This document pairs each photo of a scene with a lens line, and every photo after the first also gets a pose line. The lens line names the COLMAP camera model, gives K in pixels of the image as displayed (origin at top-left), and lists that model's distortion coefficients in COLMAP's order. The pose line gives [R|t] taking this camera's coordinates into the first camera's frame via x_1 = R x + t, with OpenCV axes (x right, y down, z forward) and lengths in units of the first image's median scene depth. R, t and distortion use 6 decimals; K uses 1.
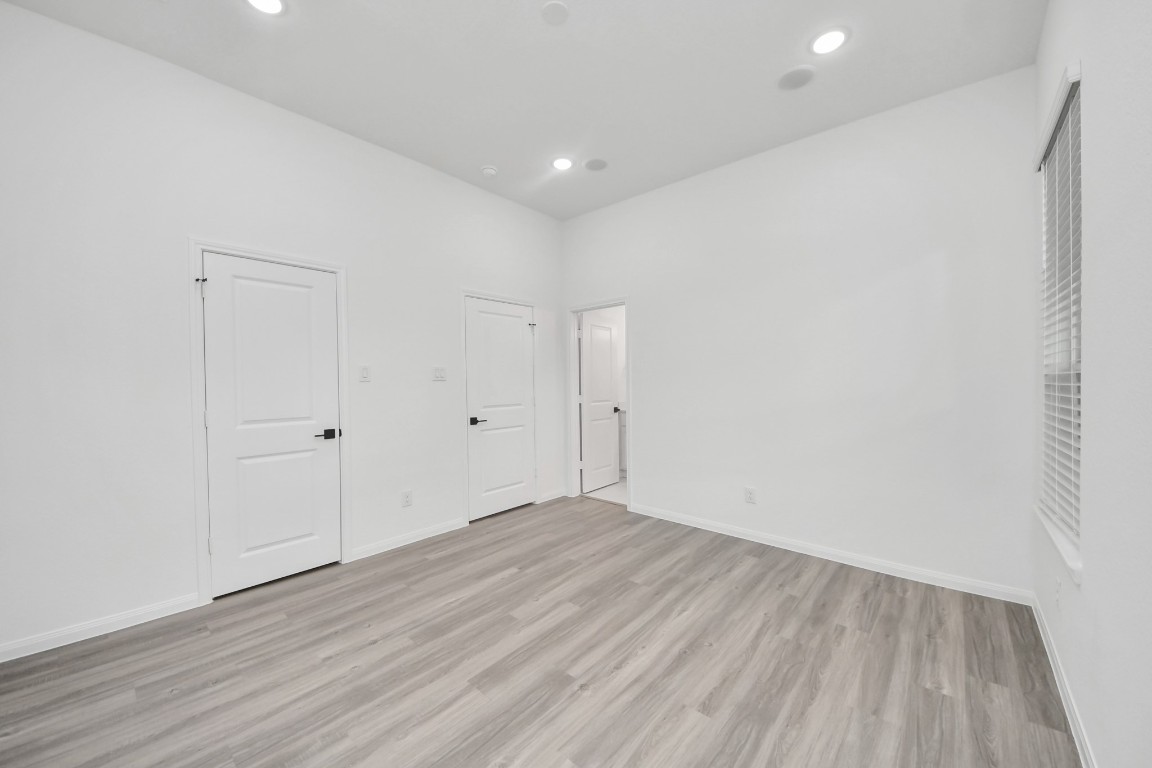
lens RADIAL K [[414.7, 0, 576.4], [0, 414.7, 382.1], [0, 0, 1]] dist [0.052144, -0.025517]
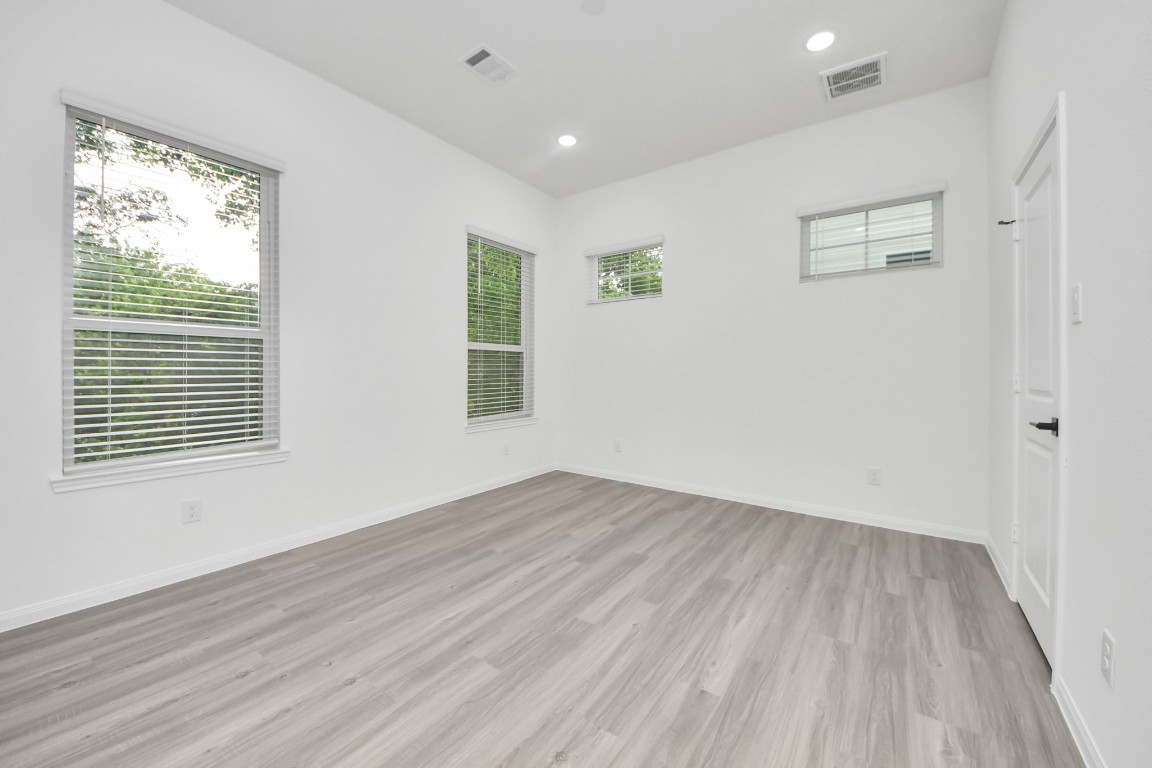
lens RADIAL K [[414.7, 0, 576.4], [0, 414.7, 382.1], [0, 0, 1]] dist [0.052144, -0.025517]
pose [[-0.997097, 0.003208, -0.076078, 0.070946], [0.000914, 0.999544, 0.030168, 0.059177], [0.076140, 0.030011, -0.996645, 1.803732]]
